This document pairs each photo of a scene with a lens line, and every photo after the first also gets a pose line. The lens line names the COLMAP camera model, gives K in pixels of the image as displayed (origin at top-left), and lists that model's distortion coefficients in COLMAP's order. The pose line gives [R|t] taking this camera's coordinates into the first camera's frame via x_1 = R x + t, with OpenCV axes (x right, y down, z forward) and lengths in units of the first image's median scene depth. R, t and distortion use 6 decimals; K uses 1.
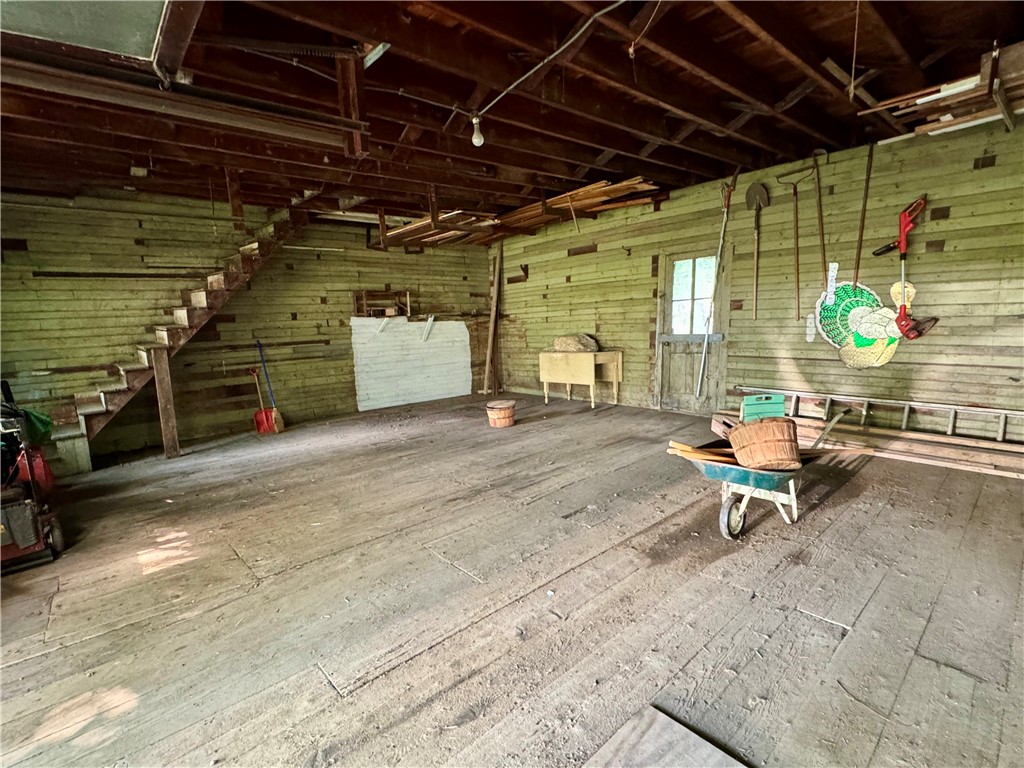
lens RADIAL K [[489.6, 0, 512.1], [0, 489.6, 383.4], [0, 0, 1]] dist [-0.000792, 0.000762]
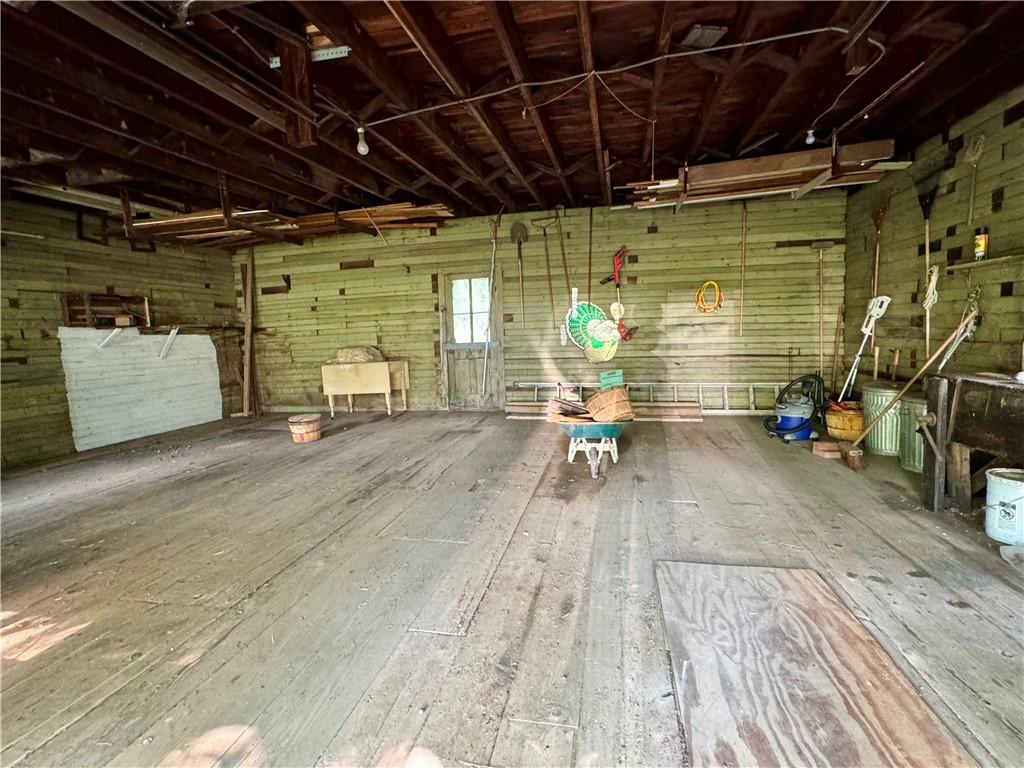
lens RADIAL K [[489.6, 0, 507.1], [0, 489.6, 383.3], [0, 0, 1]] dist [-0.000792, 0.000762]
pose [[0.814649, -0.056253, 0.577220, -0.313478], [0.083610, 0.996279, -0.020909, 0.035348], [-0.573896, 0.065295, 0.816321, -0.000896]]
